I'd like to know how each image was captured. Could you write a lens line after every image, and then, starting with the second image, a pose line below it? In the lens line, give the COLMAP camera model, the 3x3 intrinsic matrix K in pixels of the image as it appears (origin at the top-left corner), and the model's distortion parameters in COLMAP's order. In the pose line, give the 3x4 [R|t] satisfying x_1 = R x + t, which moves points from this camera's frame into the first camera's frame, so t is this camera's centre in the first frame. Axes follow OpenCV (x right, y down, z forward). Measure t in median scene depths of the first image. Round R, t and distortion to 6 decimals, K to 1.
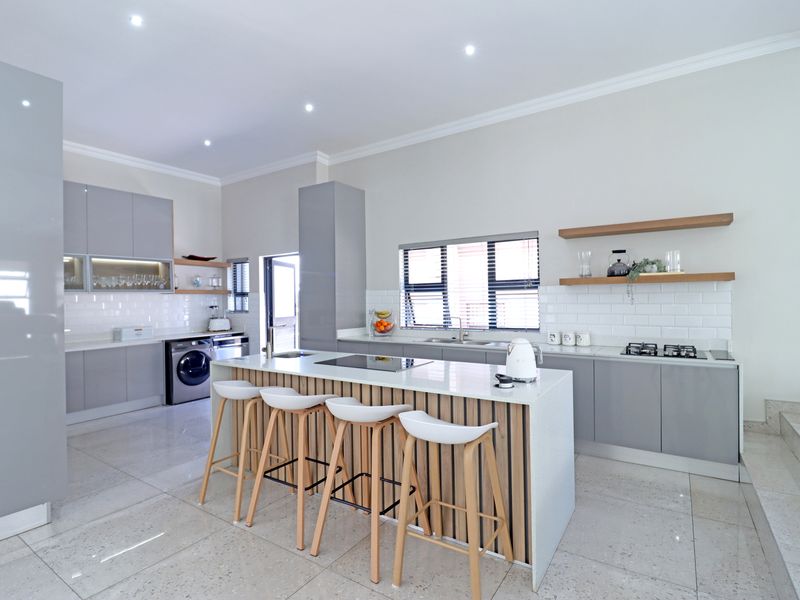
lens RADIAL K [[410.1, 0, 393.1], [0, 410.1, 303.5], [0, 0, 1]] dist [-0.015034, -0.001557]
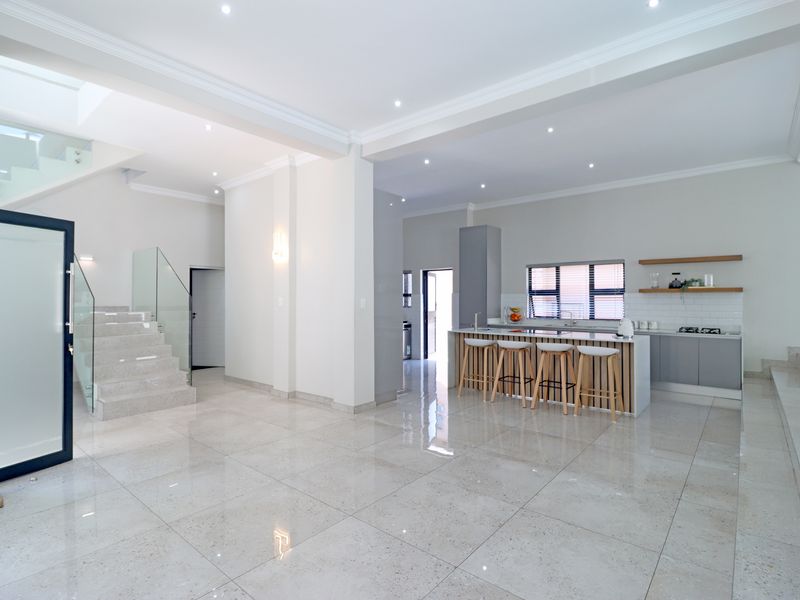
lens RADIAL K [[410.1, 0, 397.5], [0, 410.1, 301.5], [0, 0, 1]] dist [-0.015034, -0.001557]
pose [[0.994007, 0.016659, -0.108037, -0.315476], [-0.017785, 0.999797, -0.009471, 0.019514], [0.107857, 0.011336, 0.994102, -0.615561]]
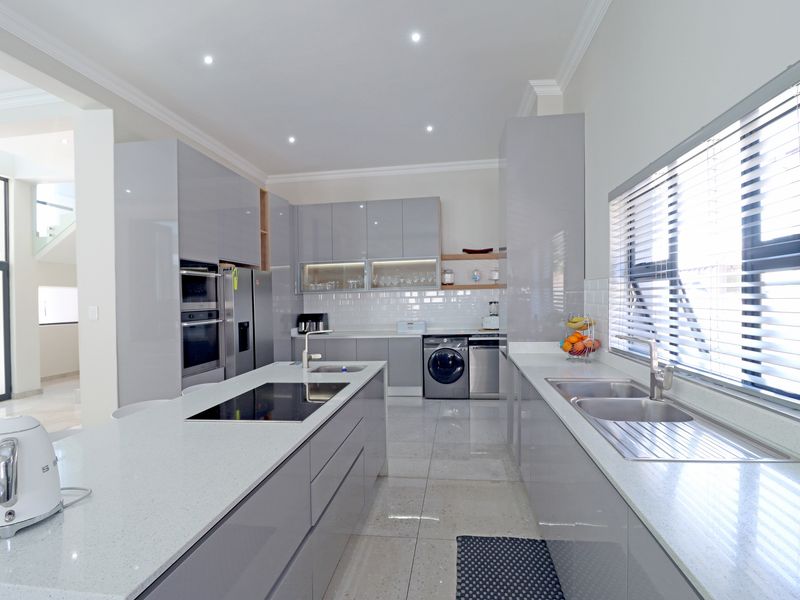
lens RADIAL K [[410.1, 0, 430.3], [0, 410.1, 300.2], [0, 0, 1]] dist [-0.015034, -0.001557]
pose [[0.458628, 0.010570, -0.888566, 0.395279], [0.004937, 0.999884, 0.014442, -0.014350], [0.888615, -0.011011, 0.458522, 0.586728]]
